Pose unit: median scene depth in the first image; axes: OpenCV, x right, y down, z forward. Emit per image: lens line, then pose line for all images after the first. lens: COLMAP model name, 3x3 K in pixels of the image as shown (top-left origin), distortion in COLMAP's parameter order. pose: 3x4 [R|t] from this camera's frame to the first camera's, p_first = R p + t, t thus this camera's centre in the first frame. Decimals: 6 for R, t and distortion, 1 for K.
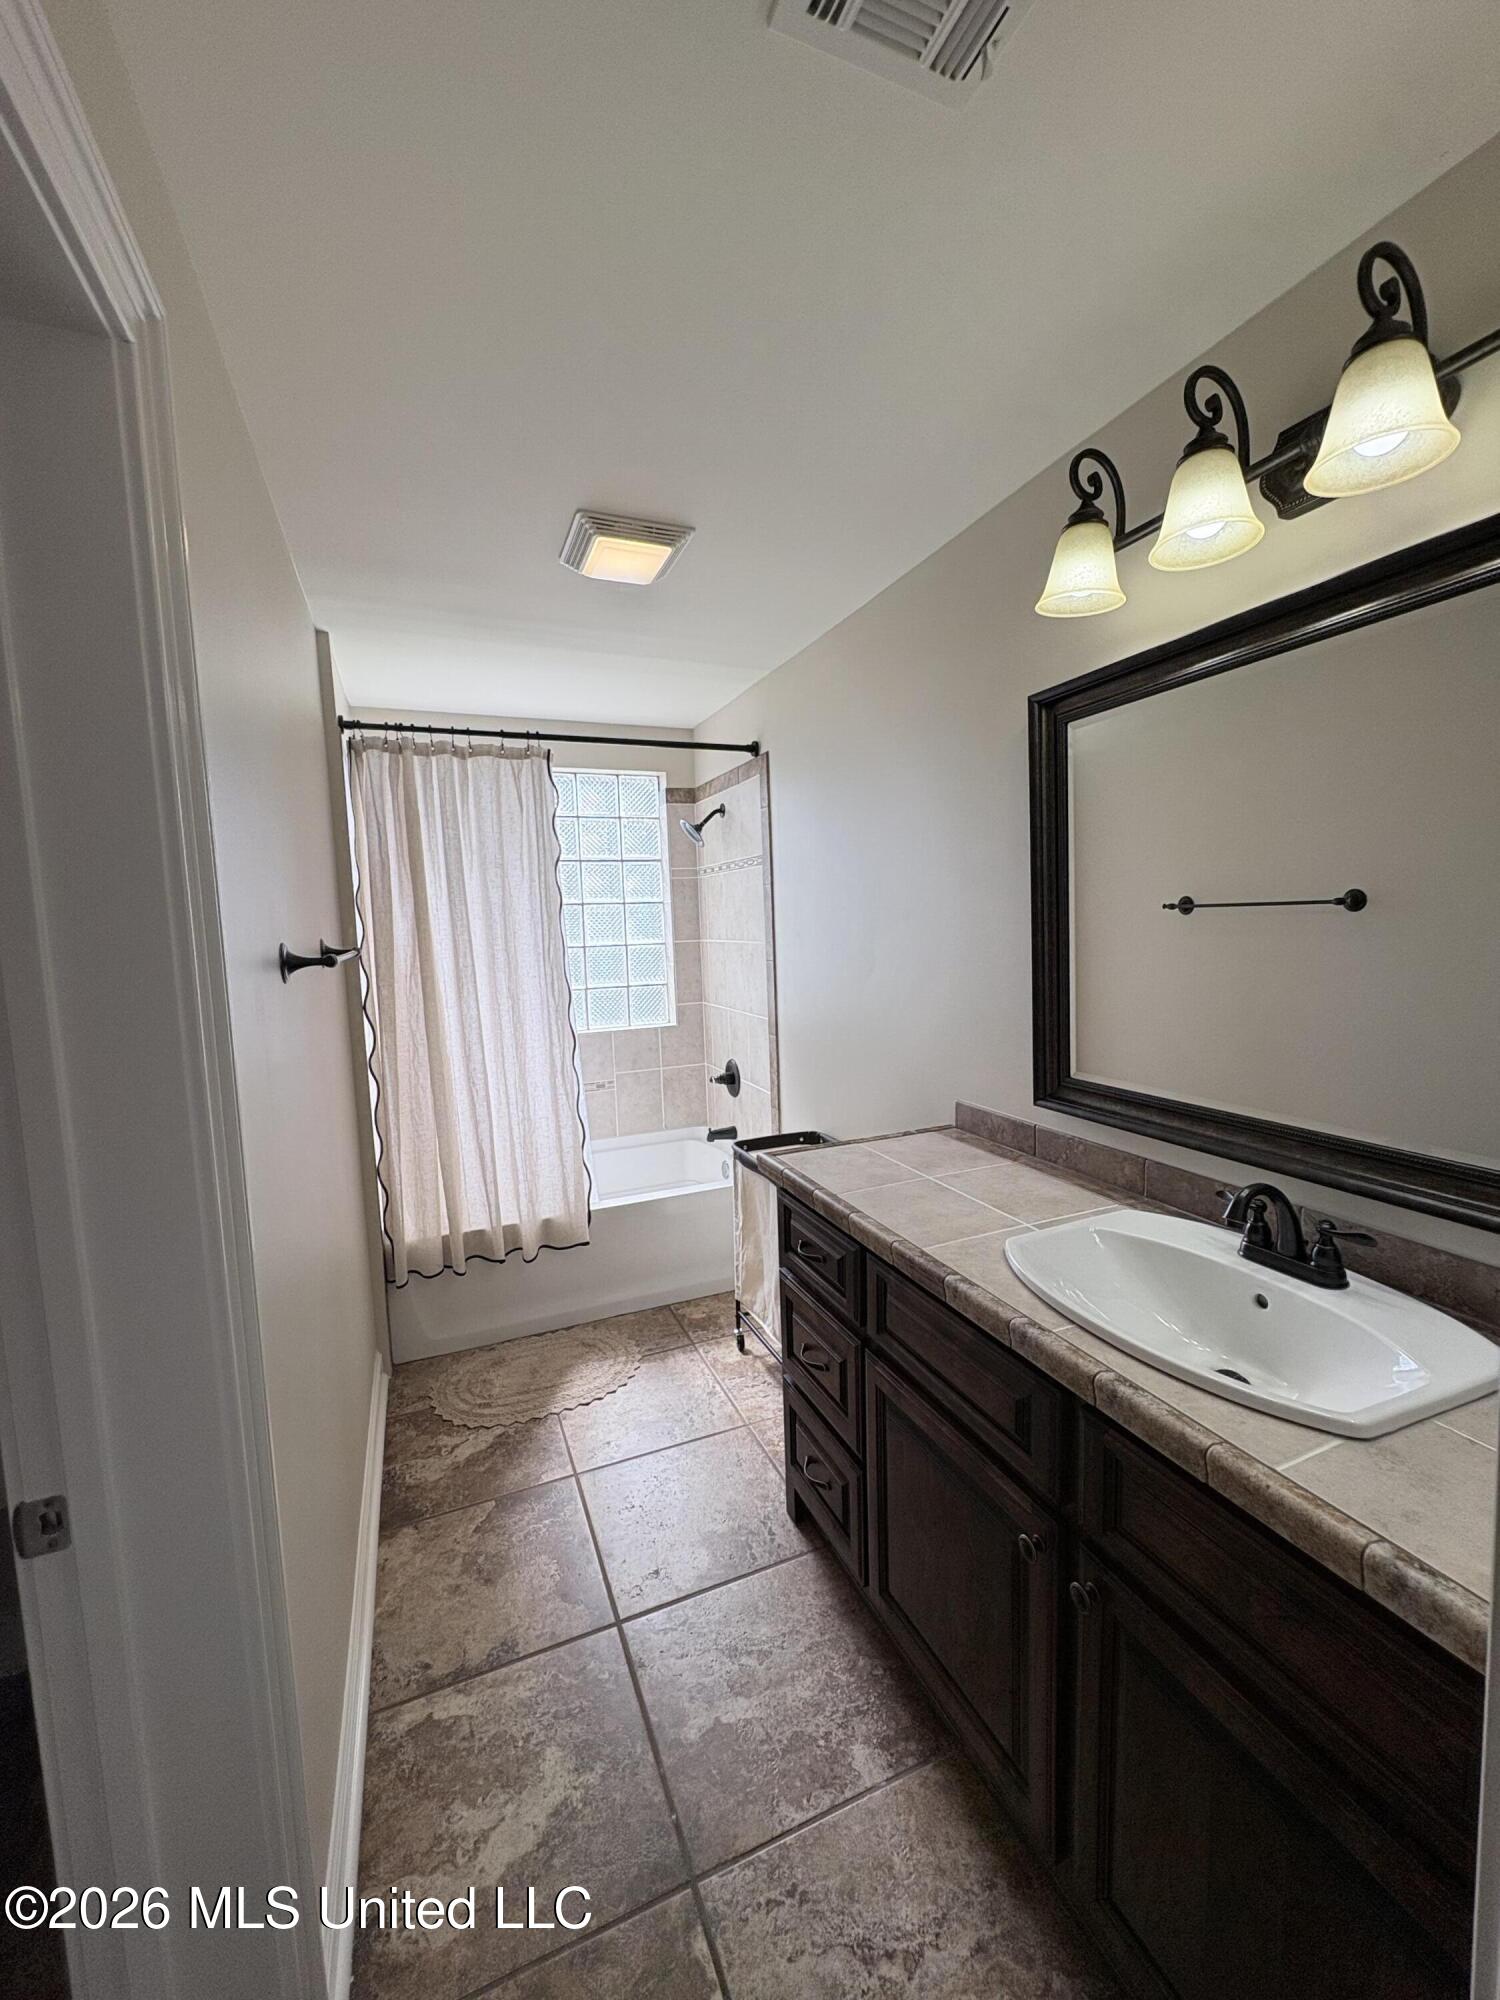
lens RADIAL K [[801.5, 0, 739.1], [0, 801.5, 994.1], [0, 0, 1]] dist [0.001628, -0.000046]
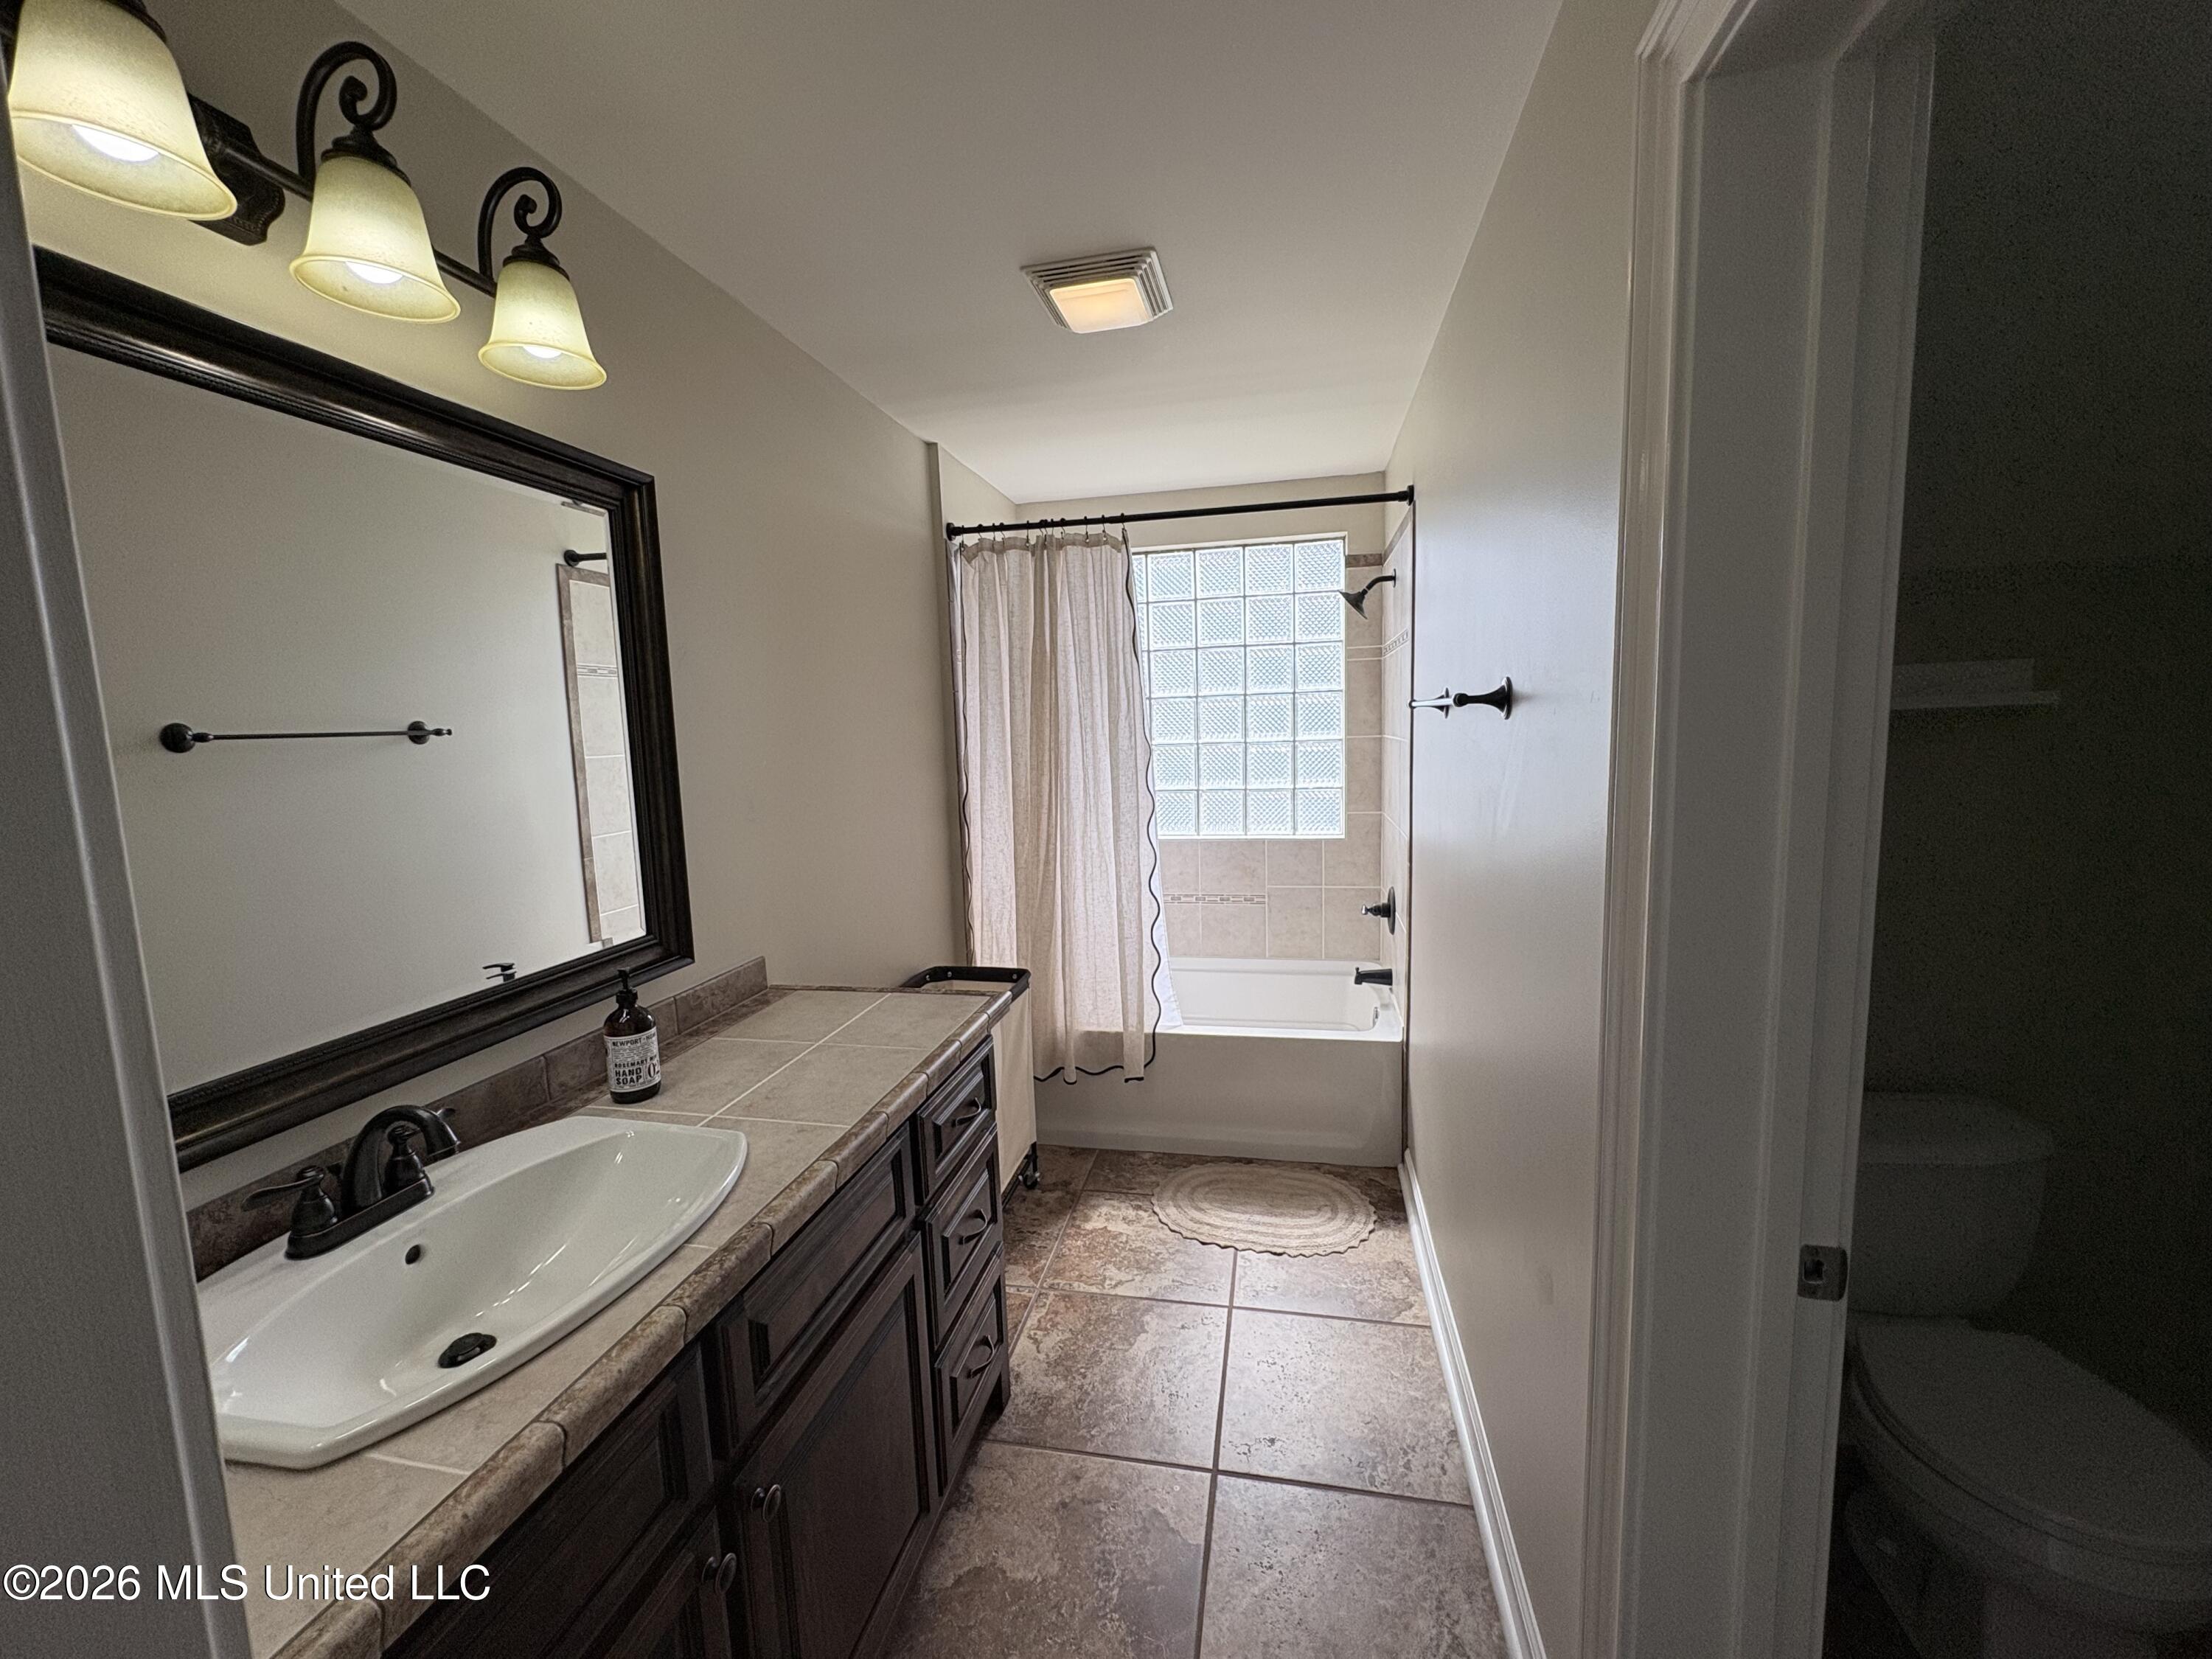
lens RADIAL K [[886.5, 0, 1120.0], [0, 886.5, 843.5], [0, 0, 1]] dist [0.001628, -0.000046]
pose [[0.844429, 0.065444, -0.531655, 0.326873], [-0.035164, 0.997140, 0.066891, -0.017513], [0.534513, -0.037790, 0.844315, 0.131069]]
